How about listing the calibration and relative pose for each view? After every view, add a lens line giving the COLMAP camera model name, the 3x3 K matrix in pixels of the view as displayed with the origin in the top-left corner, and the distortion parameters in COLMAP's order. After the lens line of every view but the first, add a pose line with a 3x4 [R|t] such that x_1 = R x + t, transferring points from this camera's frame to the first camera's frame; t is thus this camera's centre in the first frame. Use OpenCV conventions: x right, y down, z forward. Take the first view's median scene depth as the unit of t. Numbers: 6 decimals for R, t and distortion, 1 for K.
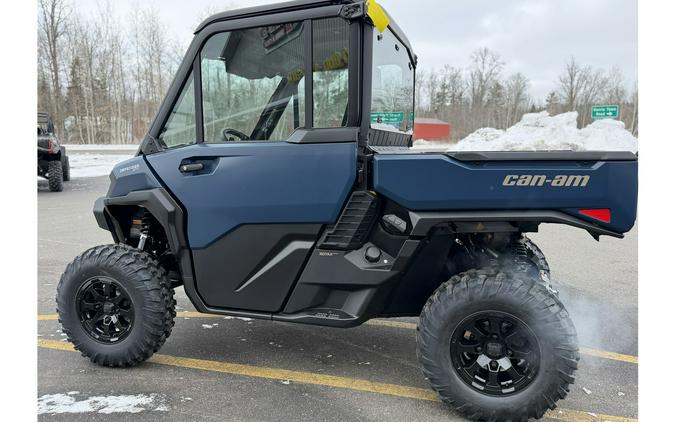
lens RADIAL K [[512.9, 0, 324.0], [0, 512.9, 197.9], [0, 0, 1]] dist [0.051850, -0.046712]
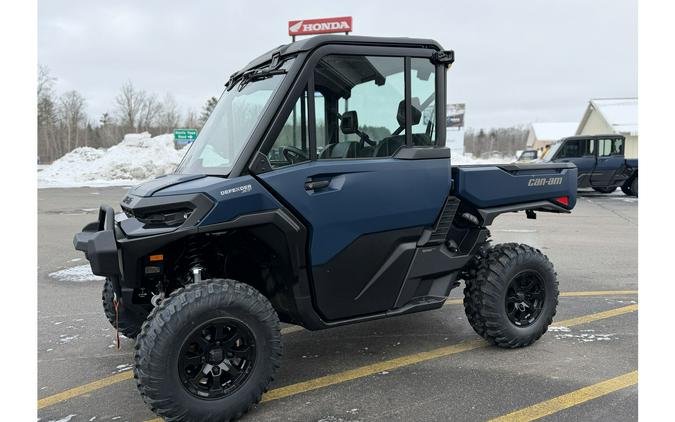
lens RADIAL K [[512.9, 0, 330.3], [0, 512.9, 210.1], [0, 0, 1]] dist [0.051850, -0.046712]
pose [[0.694994, -0.073970, 0.715201, -0.948458], [0.084875, 0.996180, 0.020554, -0.027966], [-0.713989, 0.046418, 0.698617, 0.290638]]
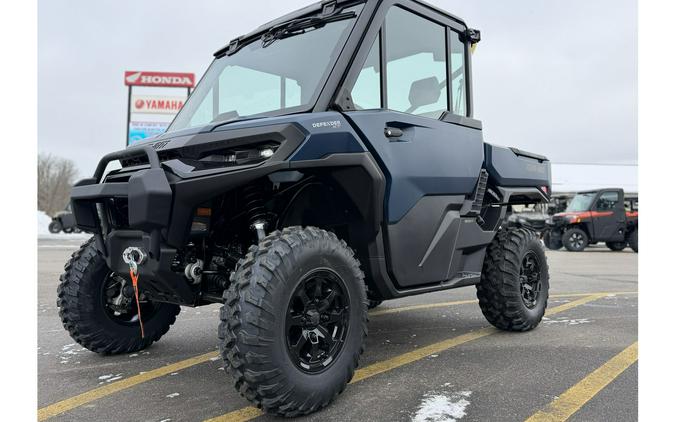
lens RADIAL K [[512.9, 0, 330.1], [0, 512.9, 190.3], [0, 0, 1]] dist [0.051850, -0.046712]
pose [[0.428504, 0.060221, 0.901531, -1.116701], [0.086958, 0.990396, -0.107489, 0.129670], [-0.899346, 0.124455, 0.419152, 0.730266]]
